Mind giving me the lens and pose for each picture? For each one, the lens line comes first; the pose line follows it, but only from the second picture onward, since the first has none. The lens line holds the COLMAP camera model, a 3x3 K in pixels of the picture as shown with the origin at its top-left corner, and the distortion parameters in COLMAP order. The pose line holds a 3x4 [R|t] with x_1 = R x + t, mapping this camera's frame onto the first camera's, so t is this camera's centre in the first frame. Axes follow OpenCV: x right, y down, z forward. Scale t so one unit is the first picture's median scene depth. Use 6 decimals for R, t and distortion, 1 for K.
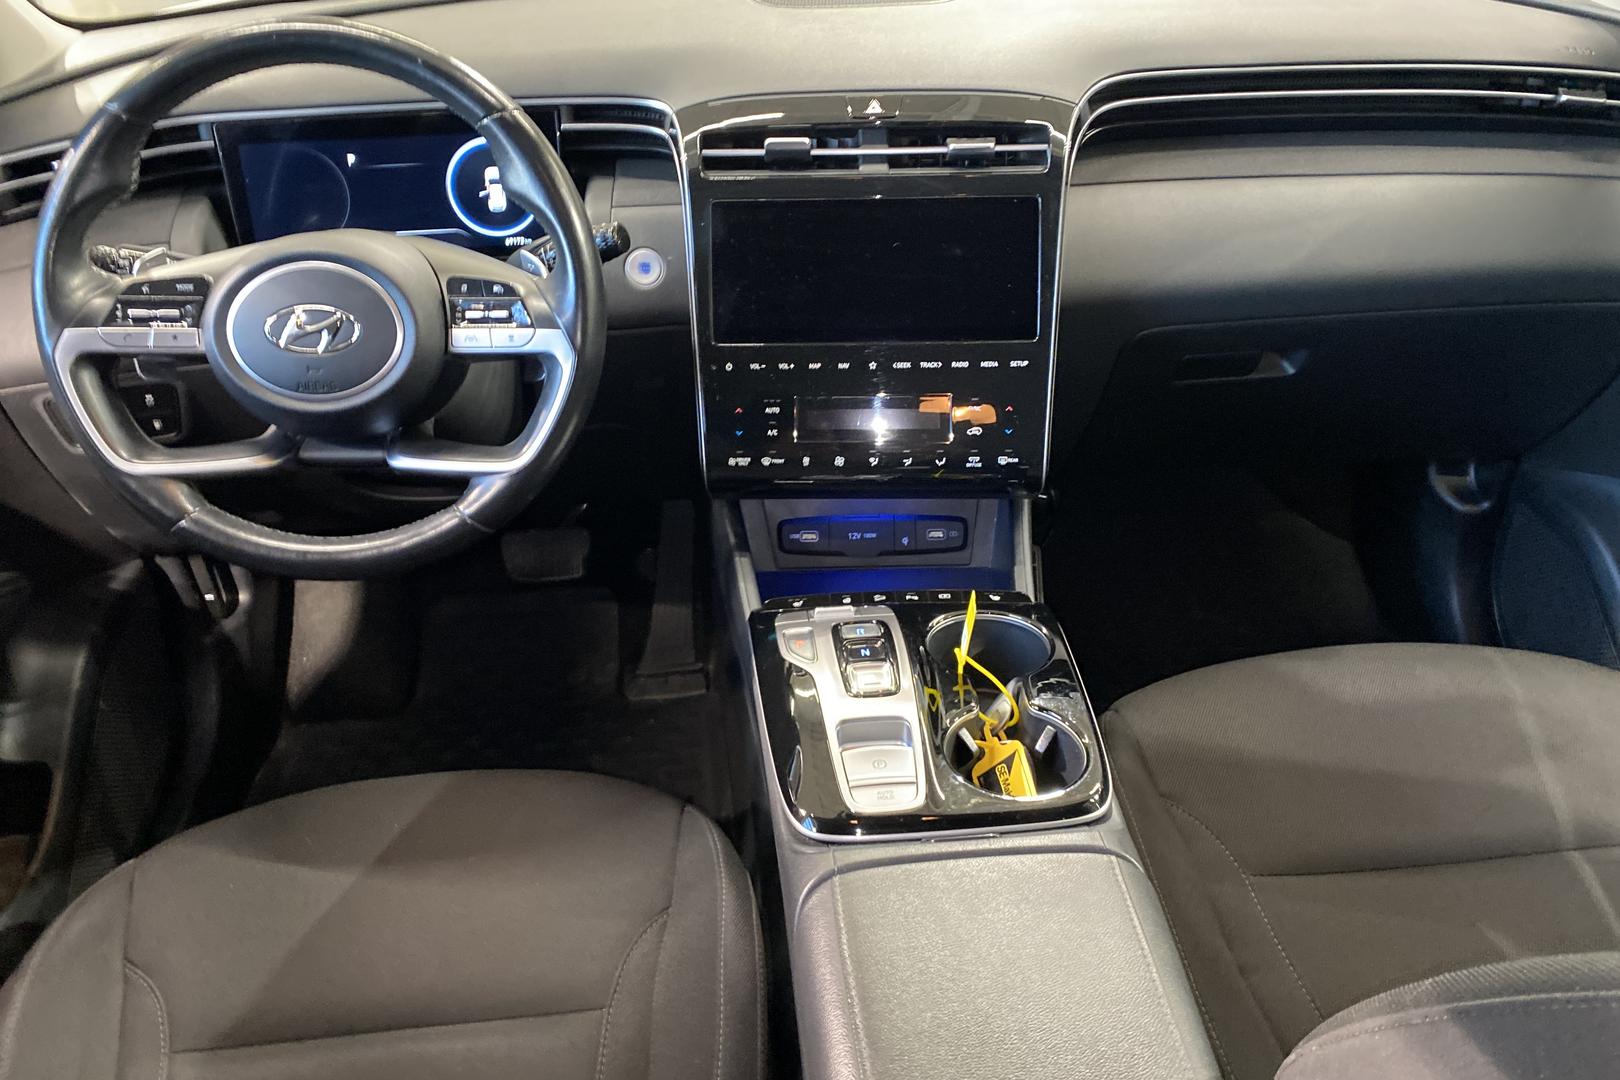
lens RADIAL K [[1264.6, 0, 810.0], [0, 1264.6, 540.0], [0, 0, 1]] dist [0.037064, 0.000318]
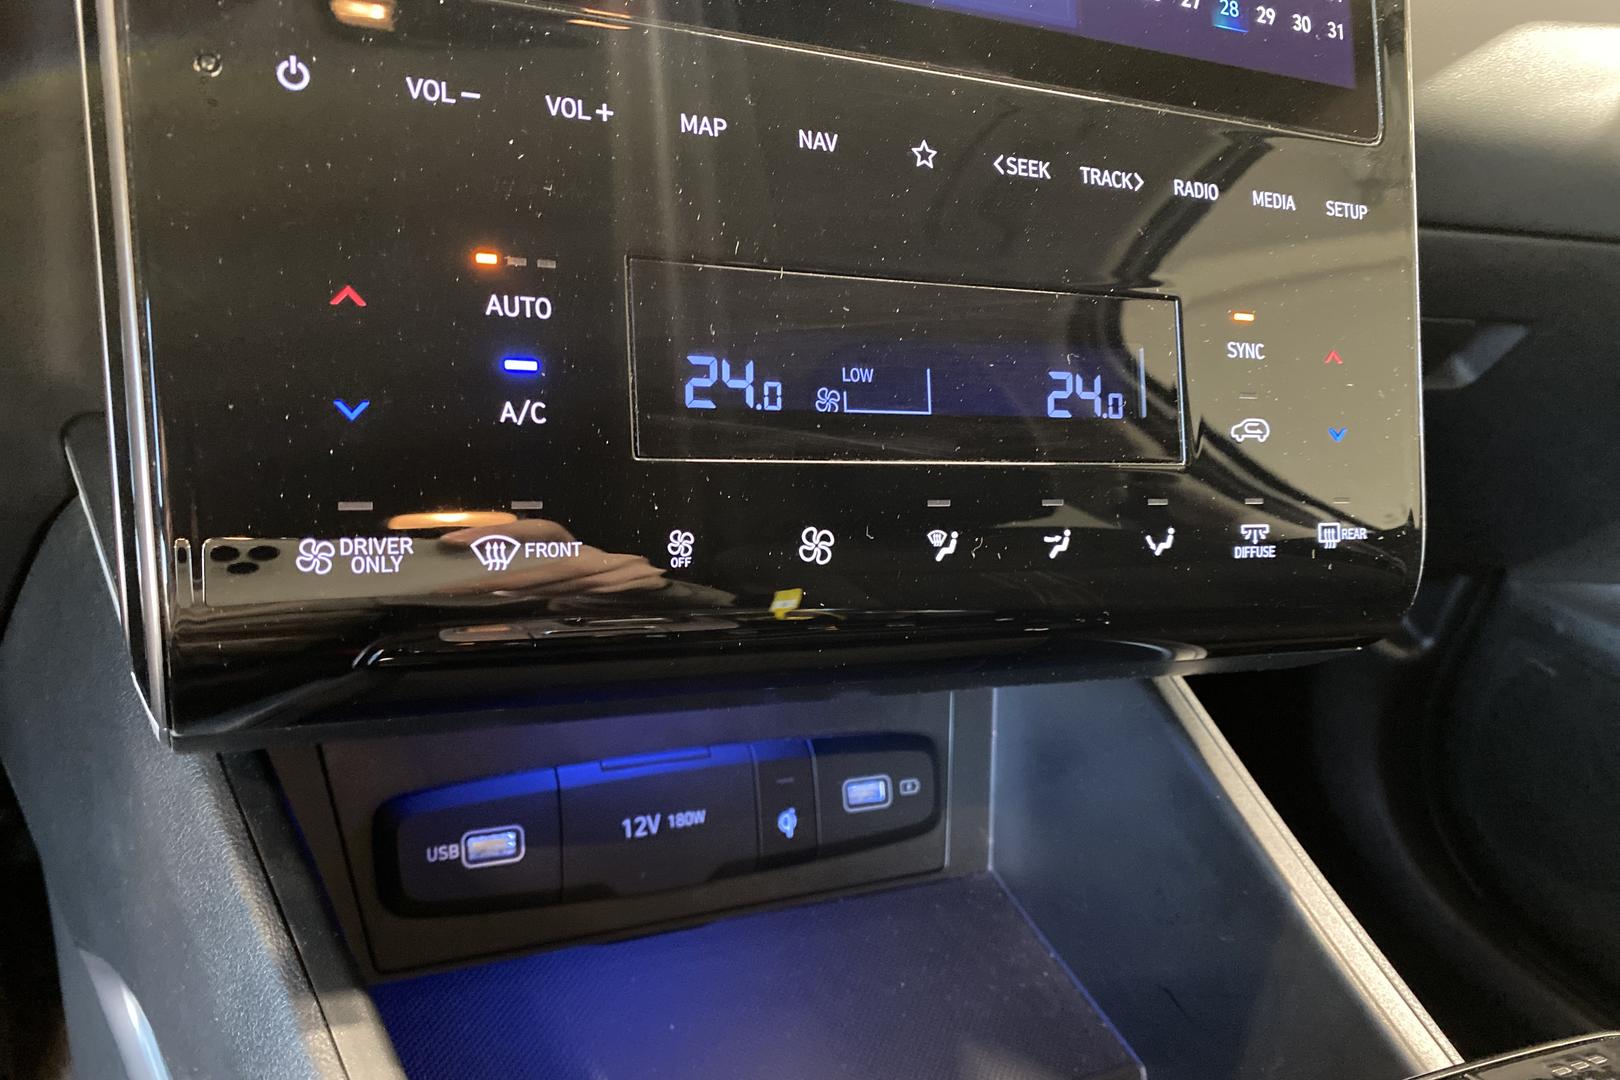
lens RADIAL K [[1264.6, 0, 810.0], [0, 1264.6, 540.0], [0, 0, 1]] dist [0.037064, 0.000318]
pose [[0.875240, -0.009711, 0.483592, -0.082869], [0.079766, 0.989007, -0.124506, -0.032497], [-0.477067, 0.147547, 0.866393, 0.747162]]
